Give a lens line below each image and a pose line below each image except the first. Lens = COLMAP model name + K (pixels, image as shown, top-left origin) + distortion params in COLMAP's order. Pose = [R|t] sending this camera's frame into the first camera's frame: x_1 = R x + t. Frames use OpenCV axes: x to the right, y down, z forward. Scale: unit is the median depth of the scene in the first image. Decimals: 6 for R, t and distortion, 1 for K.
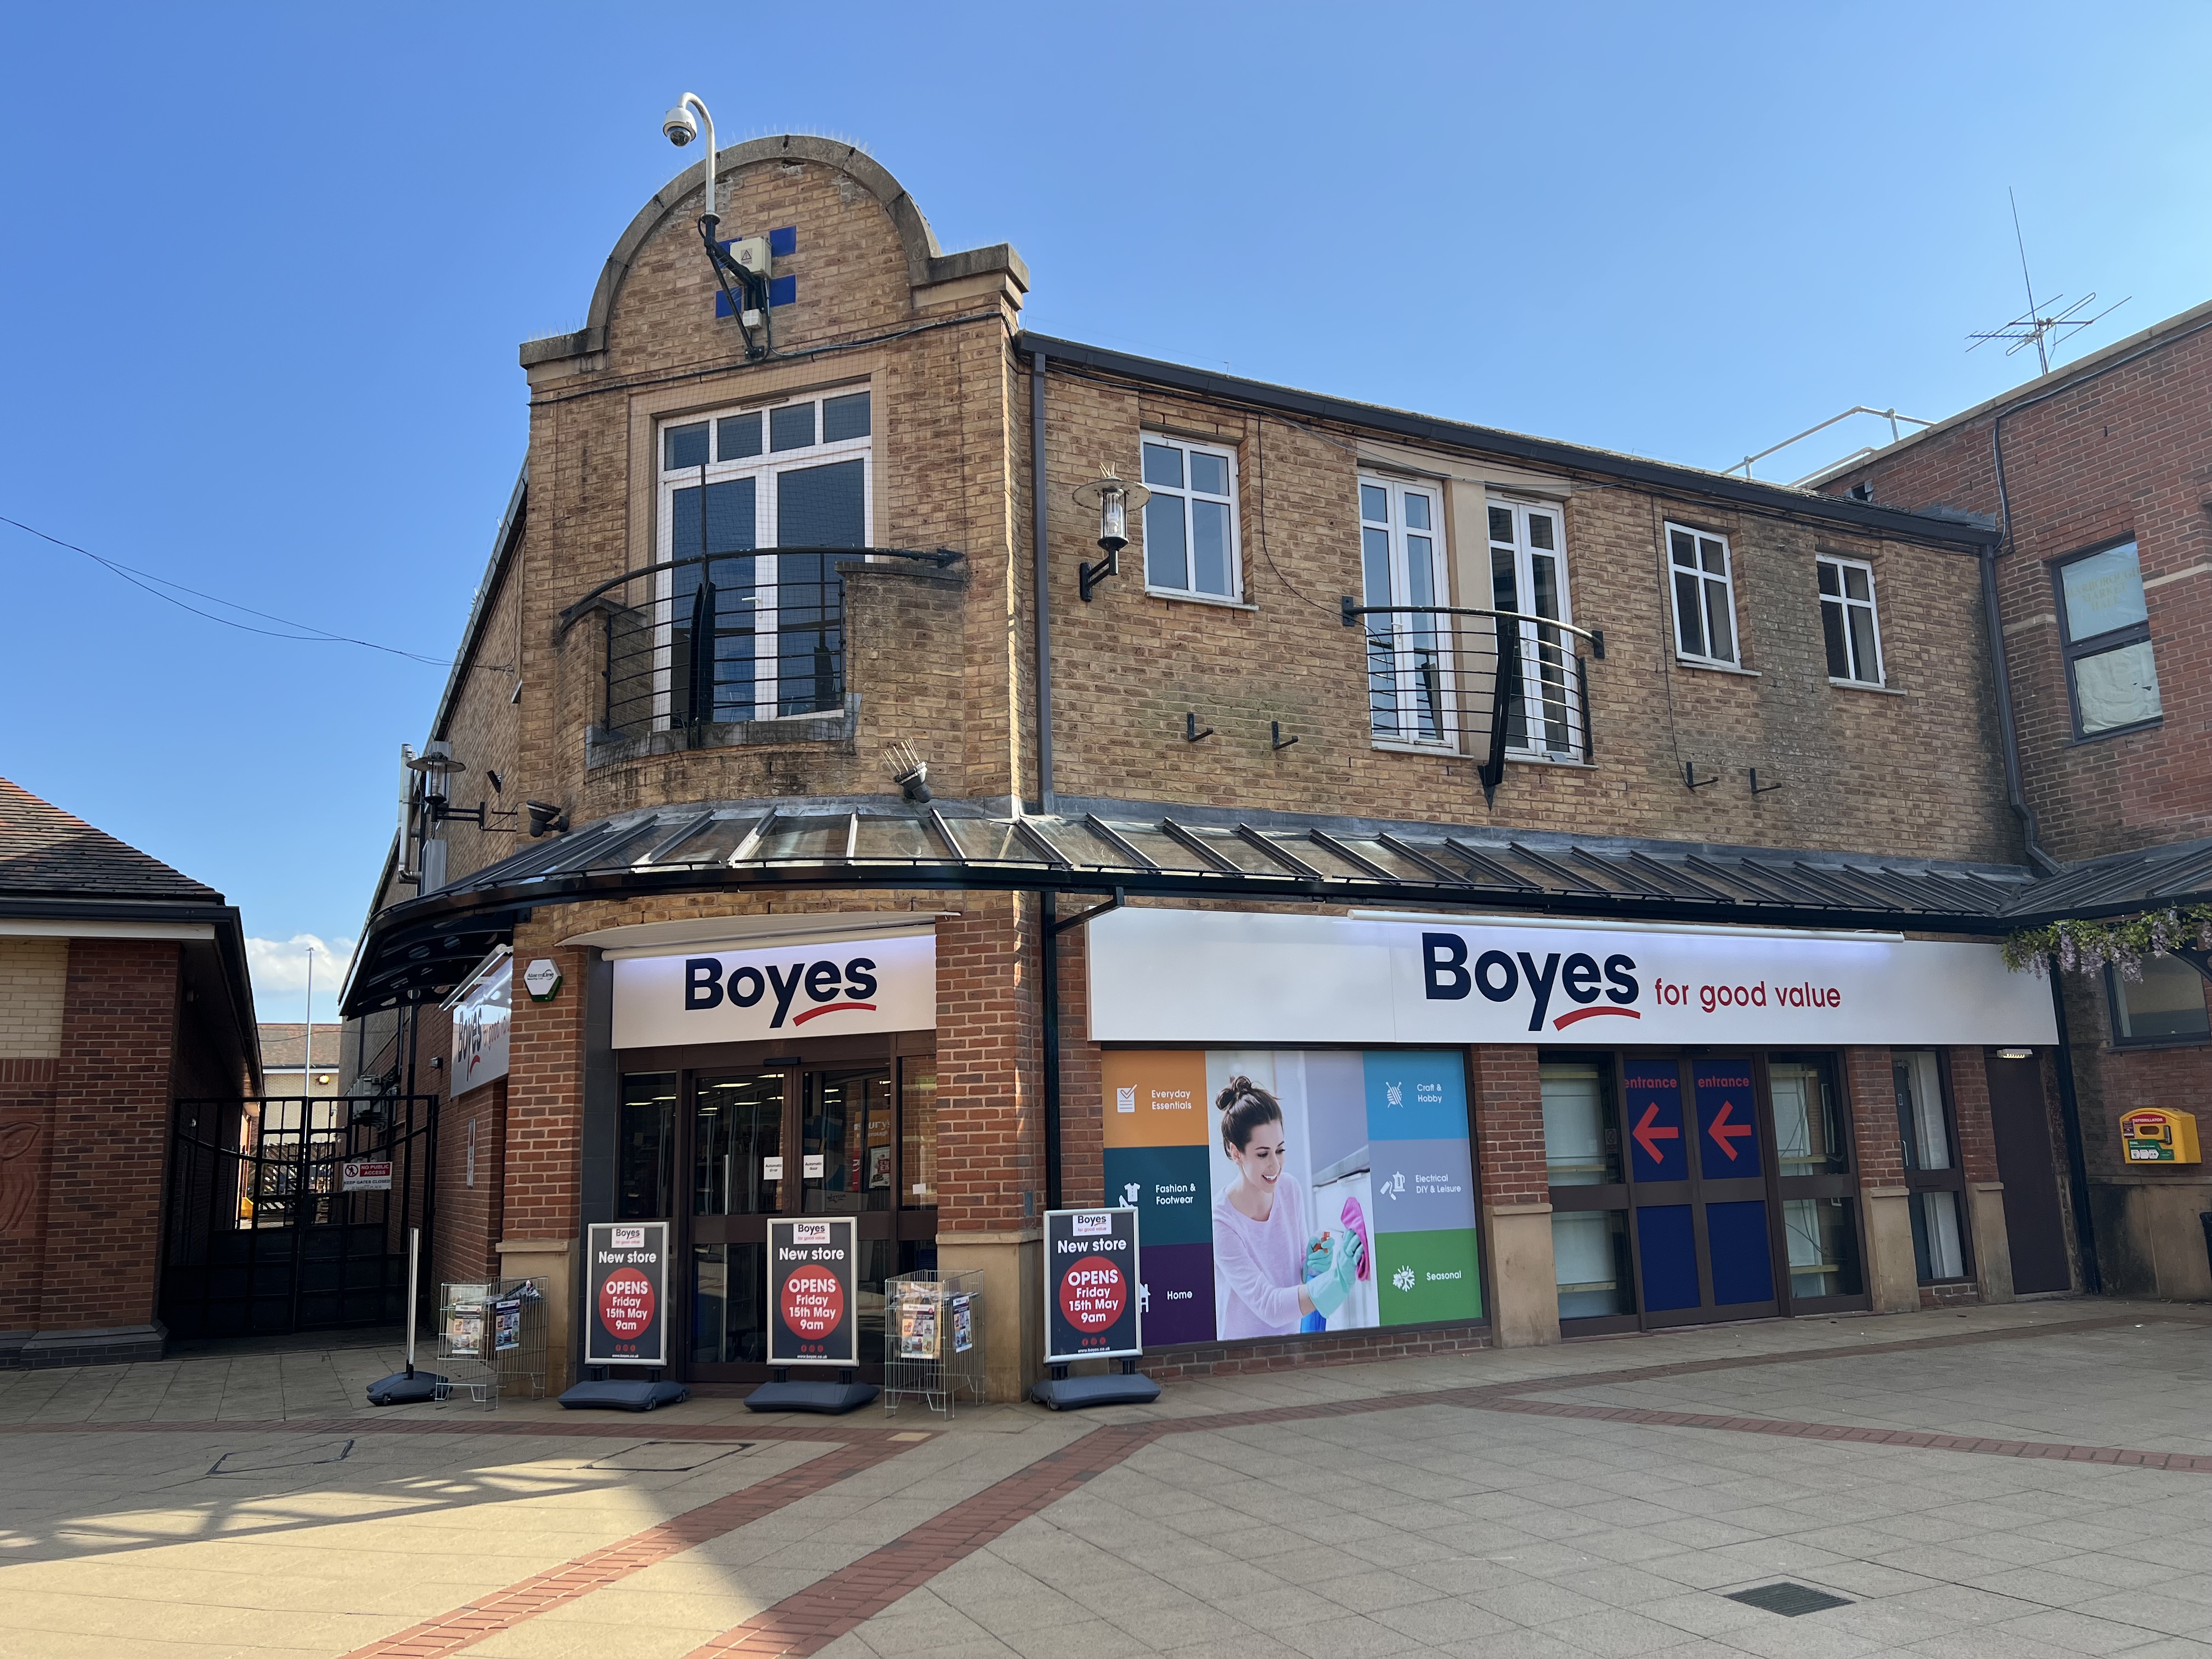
lens RADIAL K [[1679.3, 0, 1099.8], [0, 1679.3, 839.0], [0, 0, 1]] dist [0.070148, -0.067378]
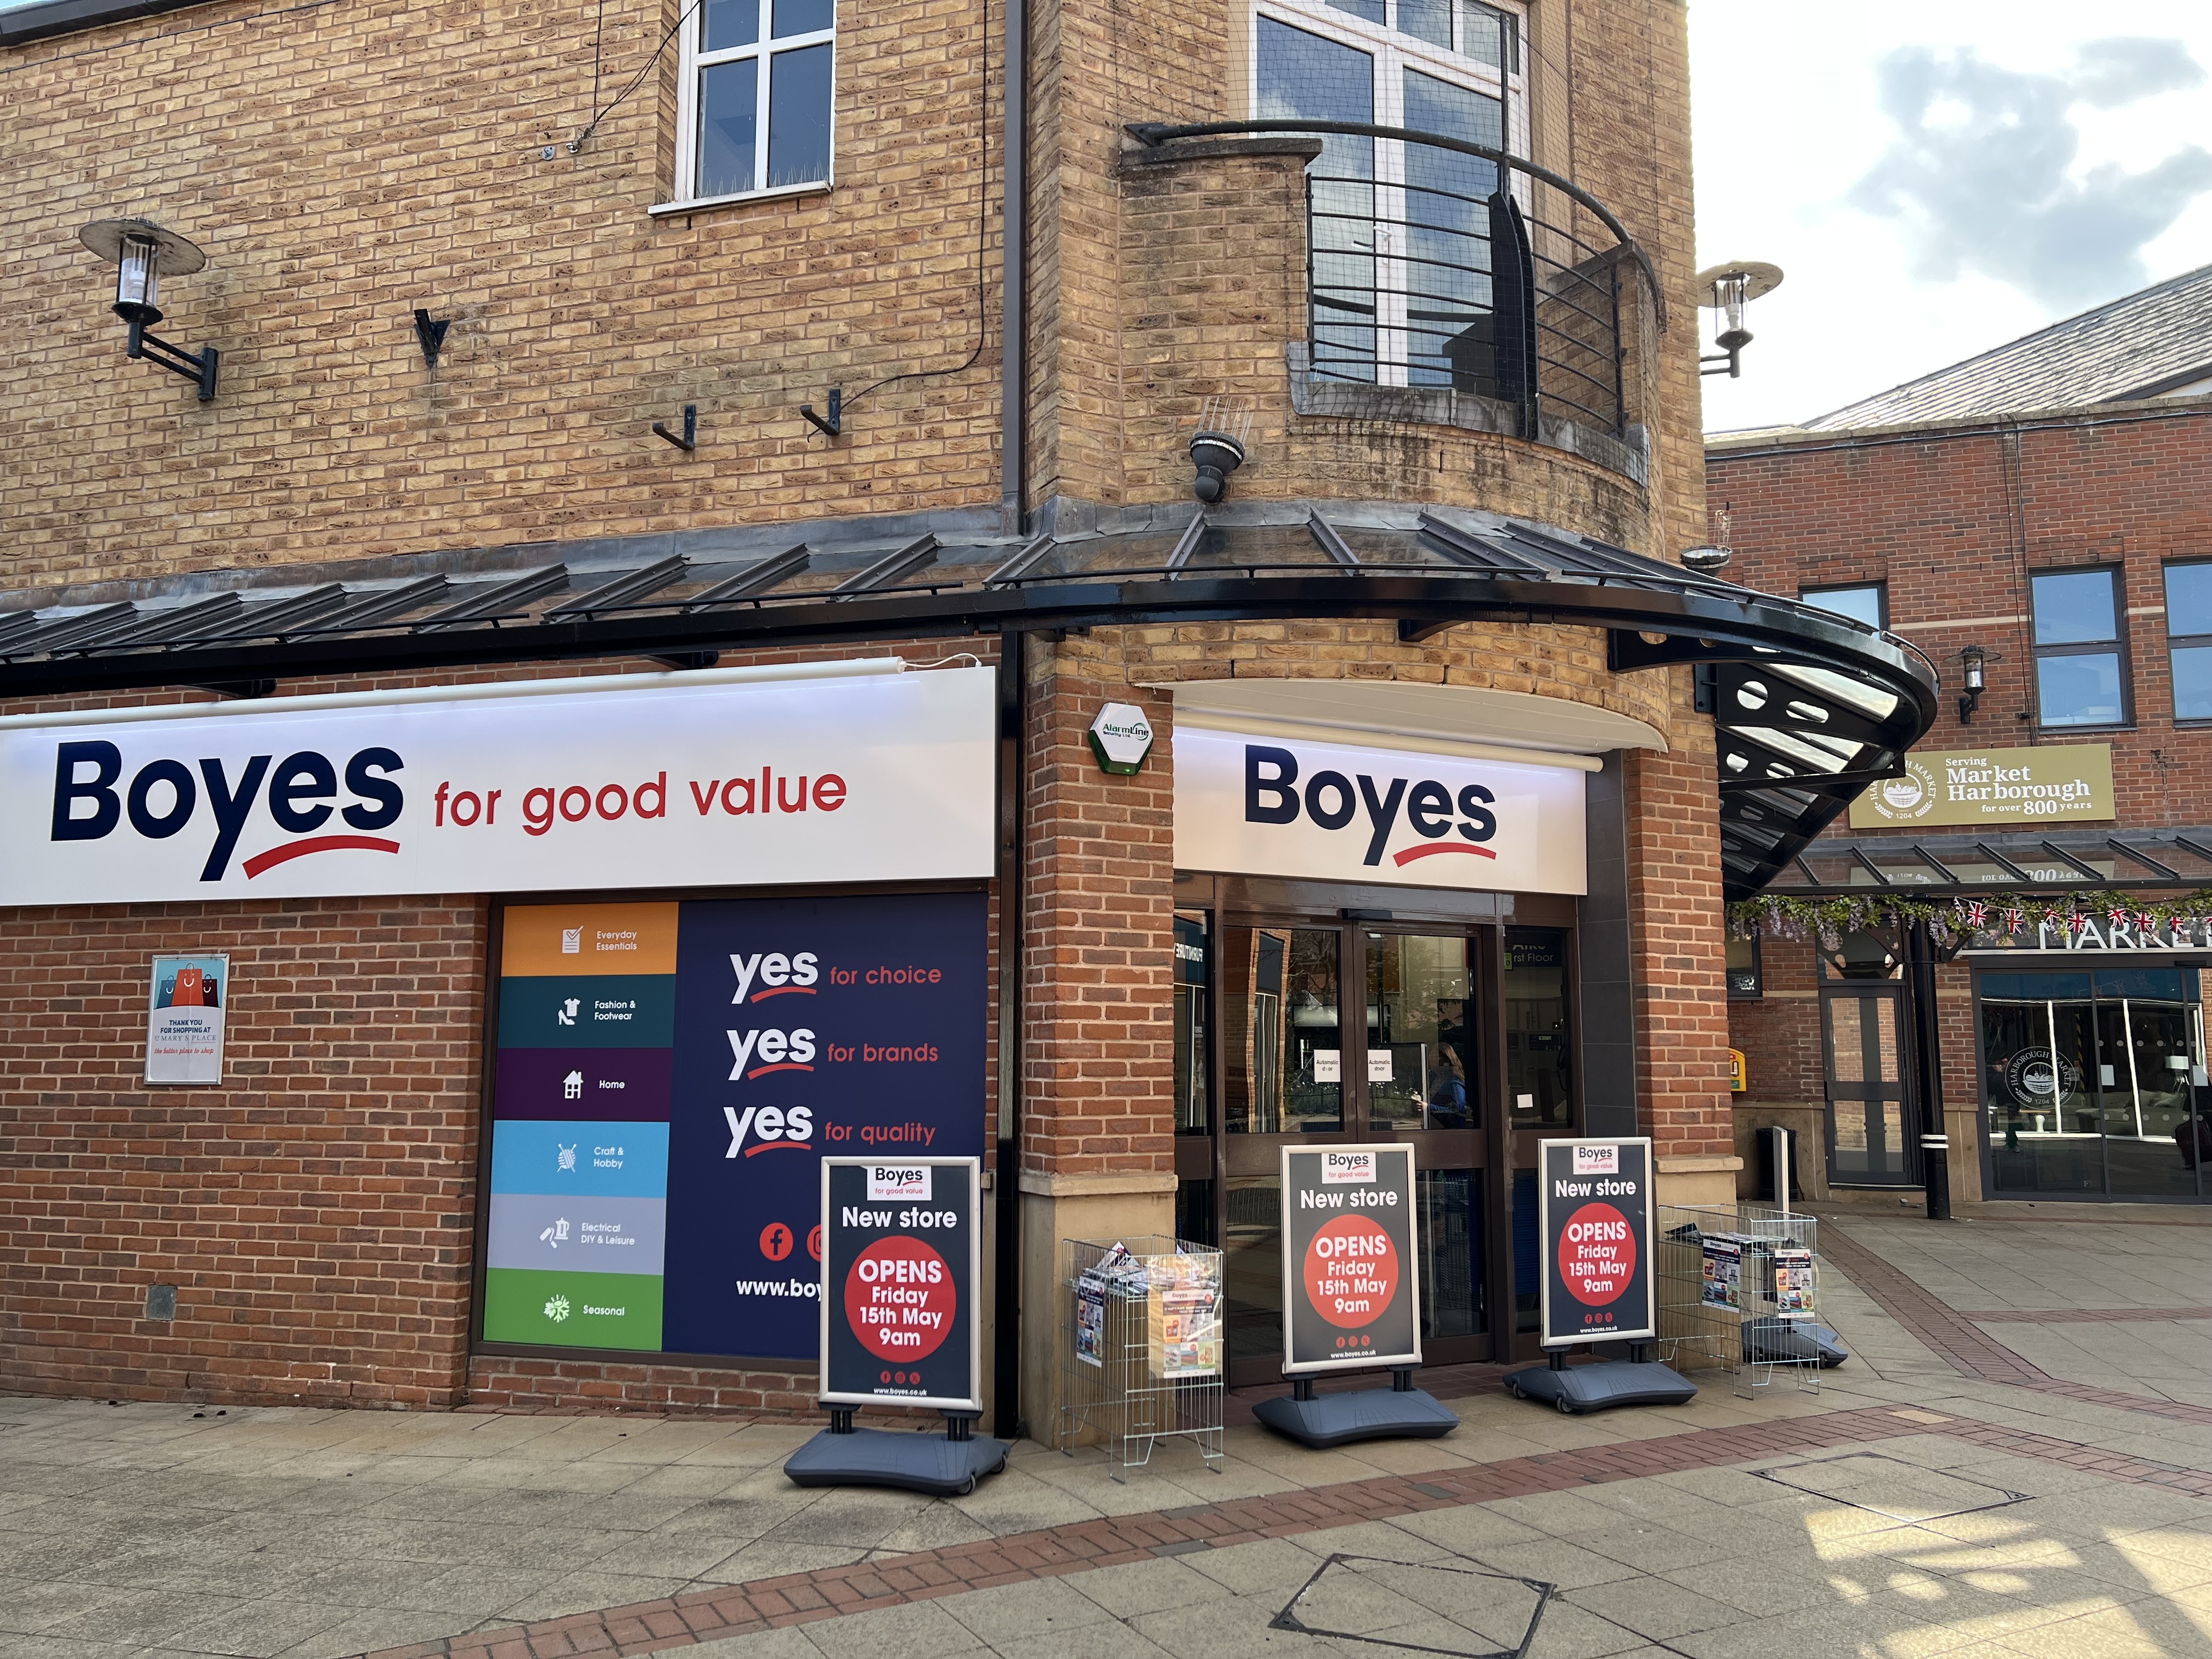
lens RADIAL K [[1679.3, 0, 1087.5], [0, 1679.3, 844.3], [0, 0, 1]] dist [0.070148, -0.067378]
pose [[0.671722, 0.124238, 0.730311, -0.770139], [-0.156922, 0.987328, -0.023628, 0.137479], [-0.723993, -0.098730, 0.682706, 0.612698]]
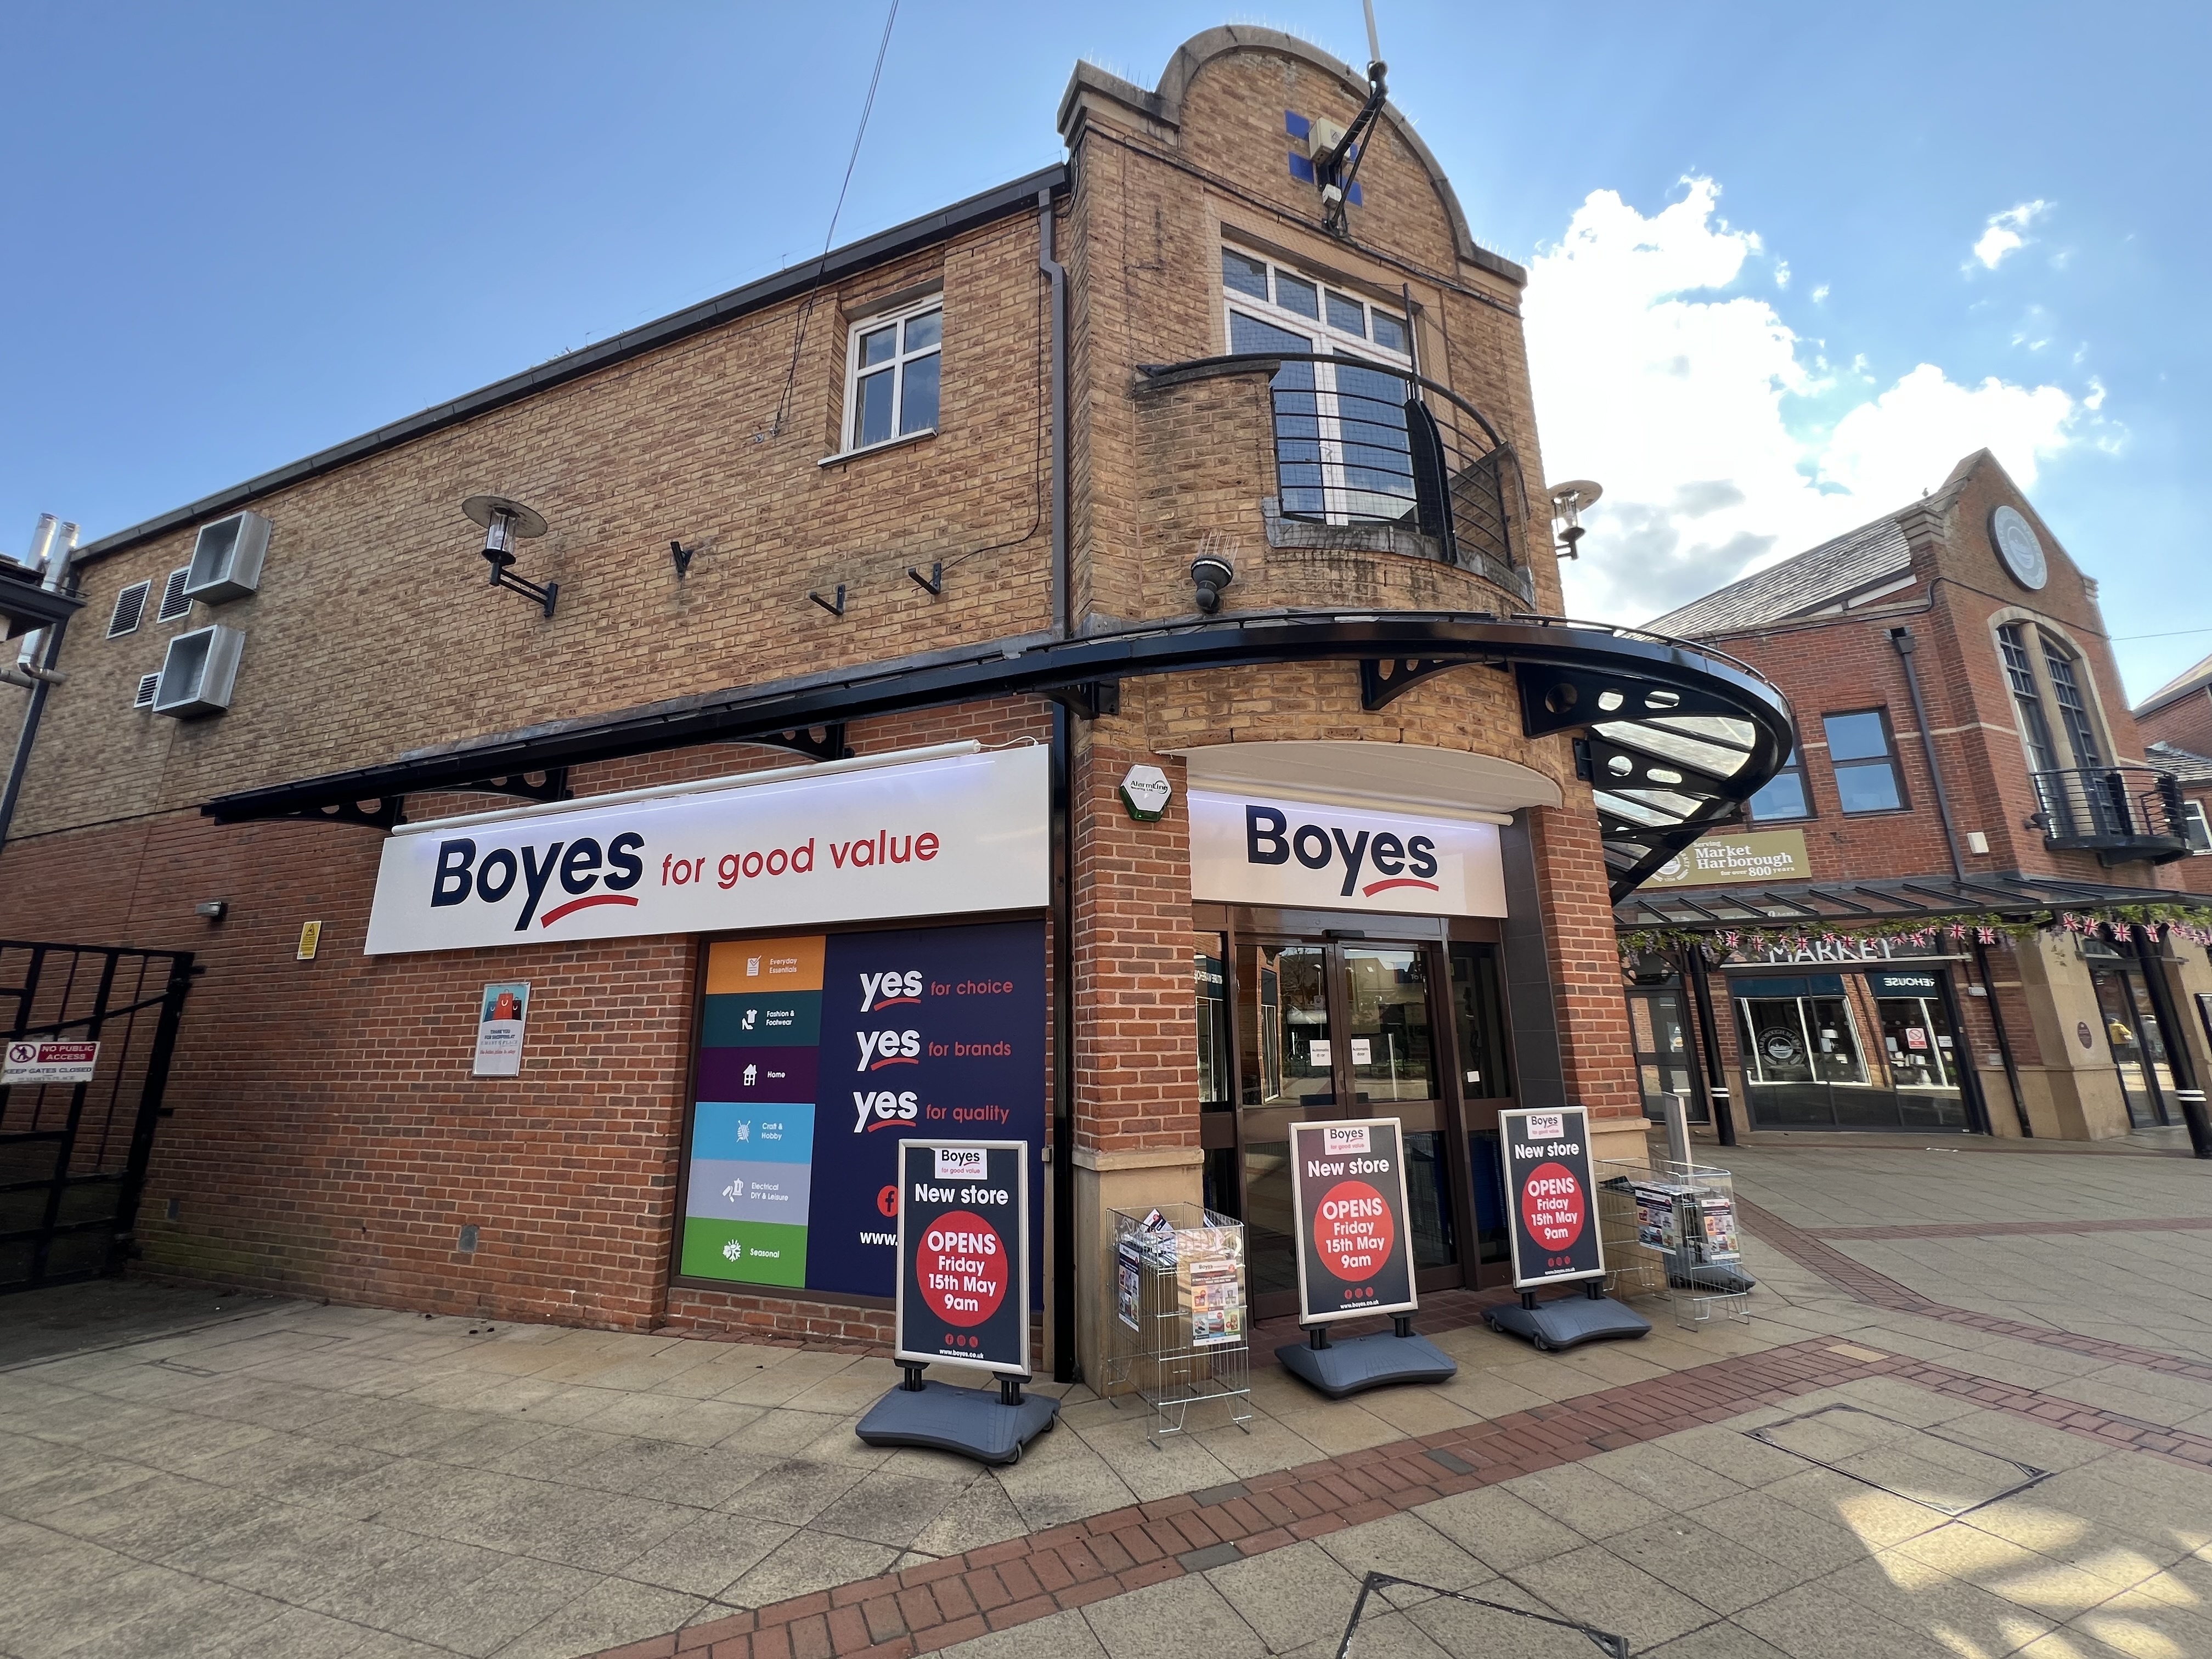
lens RADIAL K [[901.5, 0, 1095.8], [0, 901.5, 818.6], [0, 0, 1]] dist [-0.002193, 0.000886]
pose [[0.728768, 0.186696, 0.658818, -0.614420], [-0.133283, 0.982388, -0.130954, 0.151877], [-0.671664, 0.007626, 0.740817, 0.728158]]
